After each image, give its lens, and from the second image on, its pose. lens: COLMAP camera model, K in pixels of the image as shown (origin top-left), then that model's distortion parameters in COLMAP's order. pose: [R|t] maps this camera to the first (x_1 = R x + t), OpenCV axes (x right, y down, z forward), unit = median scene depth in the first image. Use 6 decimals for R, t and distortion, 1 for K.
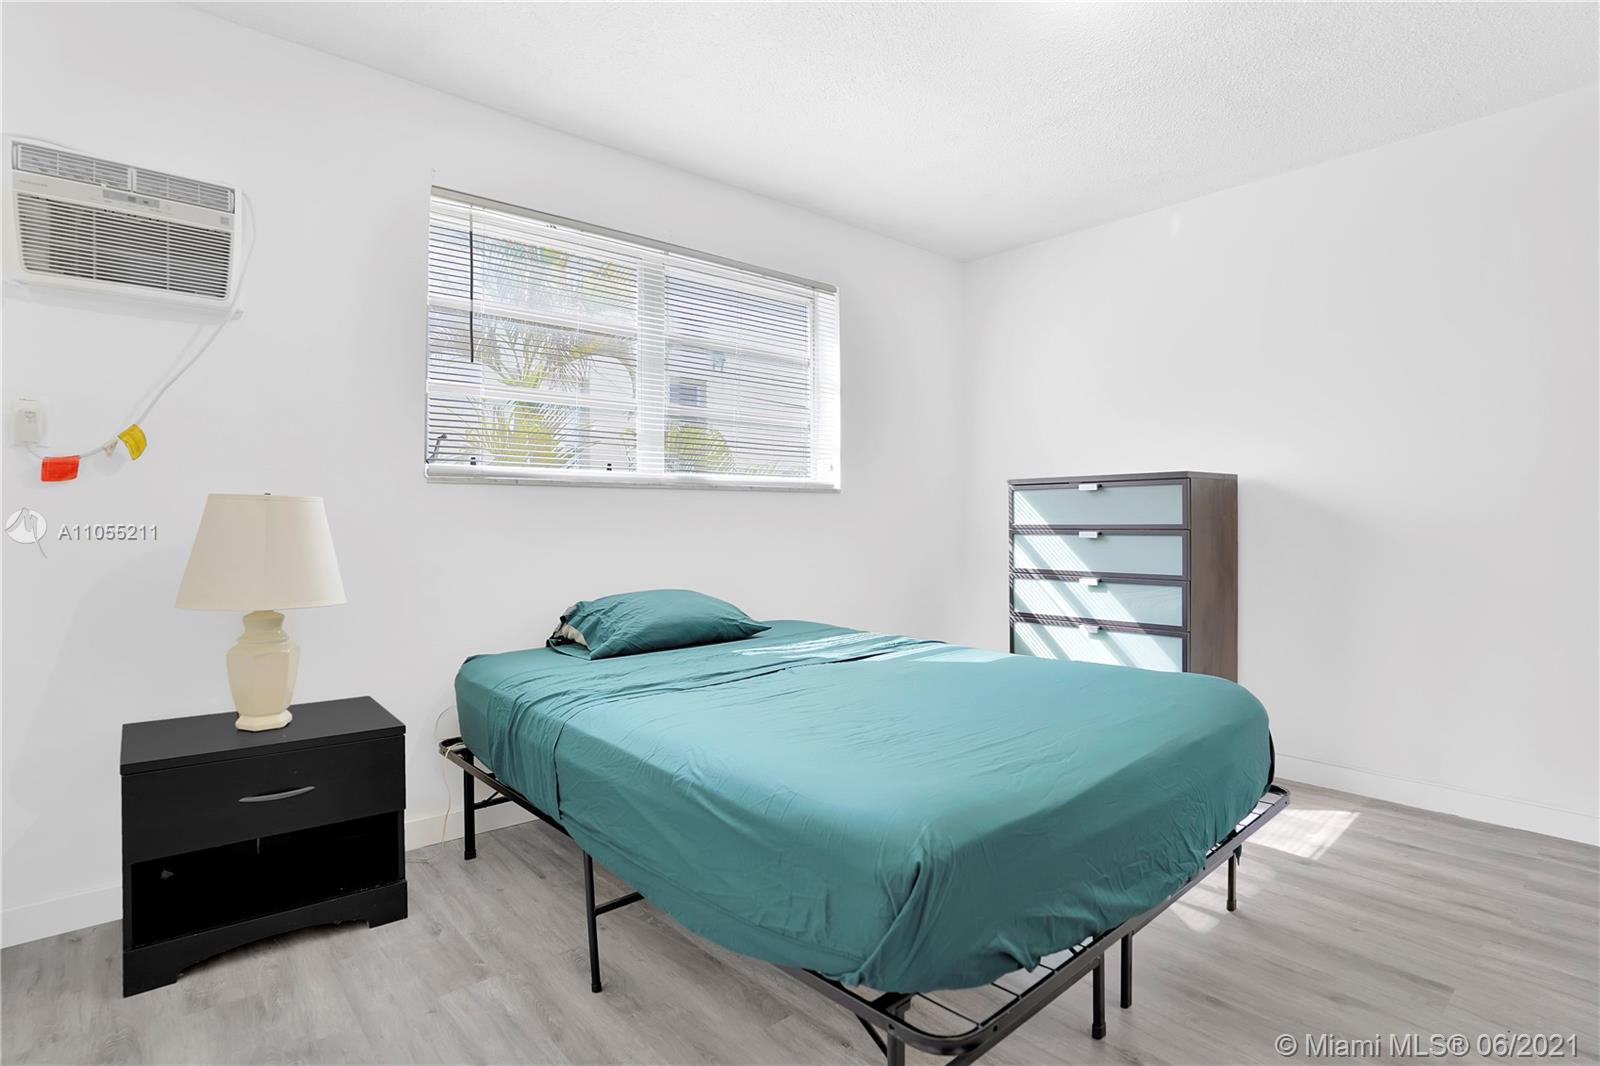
lens RADIAL K [[835.6, 0, 808.6], [0, 835.6, 531.2], [0, 0, 1]] dist [-0.003967, 0.006457]
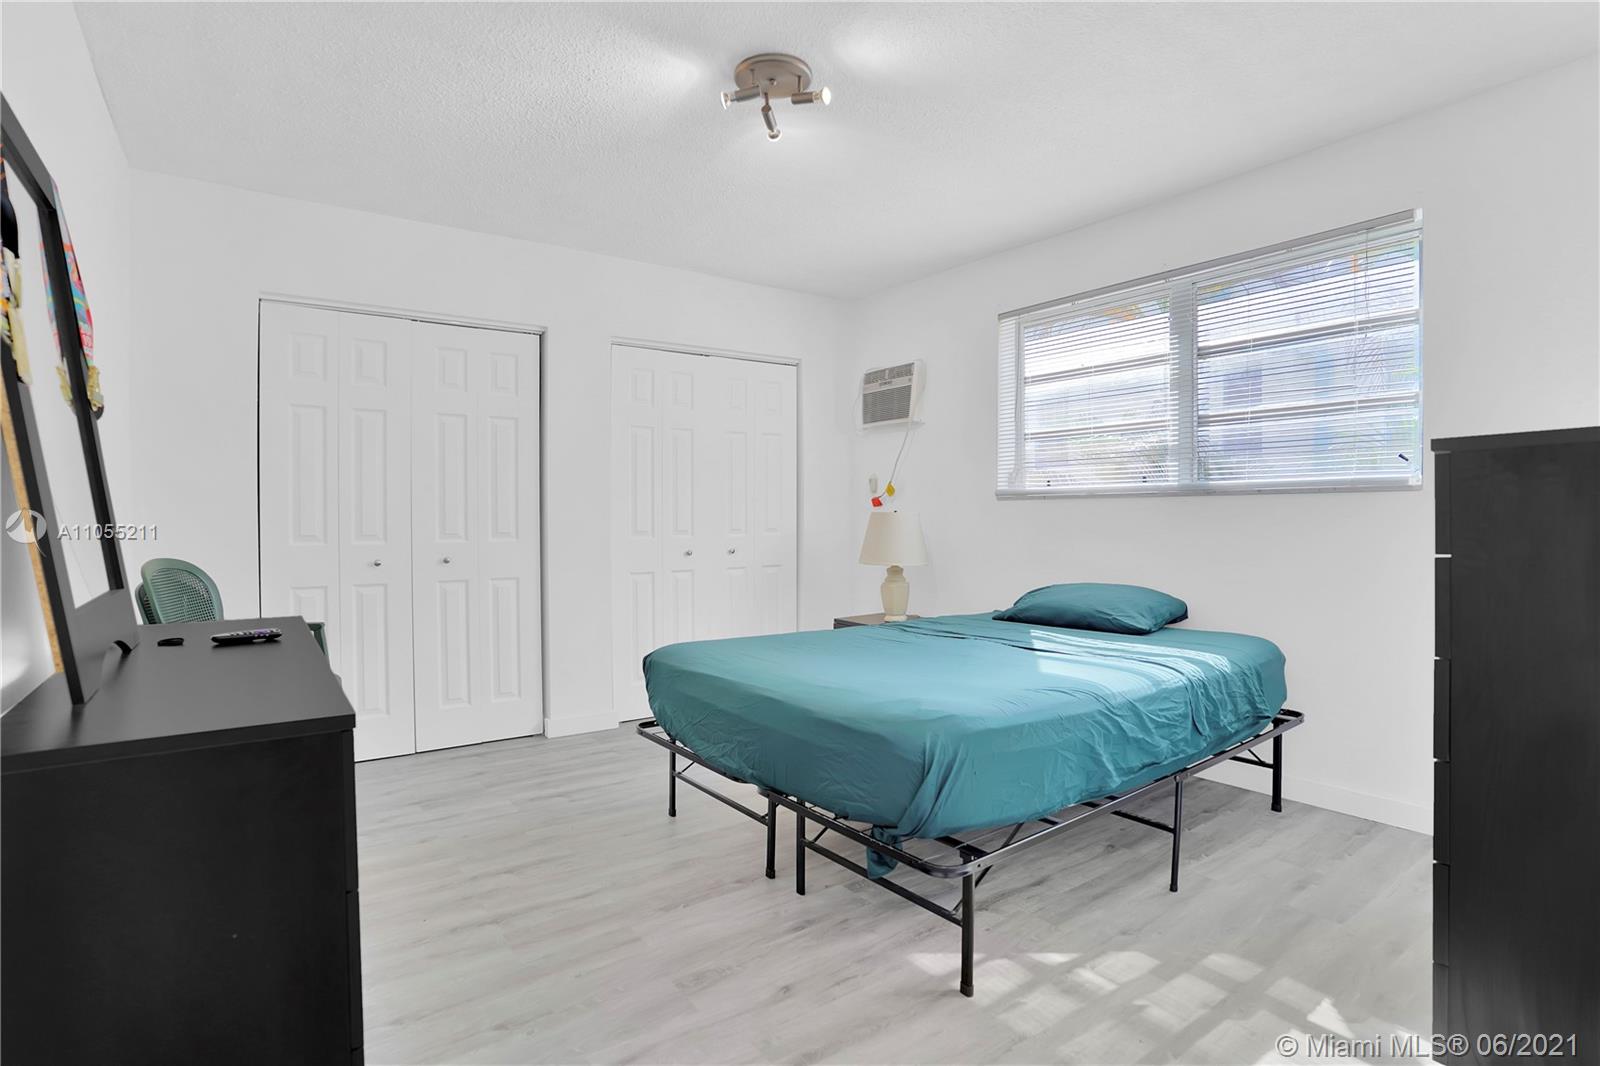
lens RADIAL K [[835.6, 0, 807.1], [0, 835.6, 530.1], [0, 0, 1]] dist [-0.003967, 0.006457]
pose [[-0.090090, 0.009770, -0.995886, 1.414892], [-0.017432, 0.999783, 0.011385, -0.017784], [0.995781, 0.018386, -0.089900, 0.949439]]
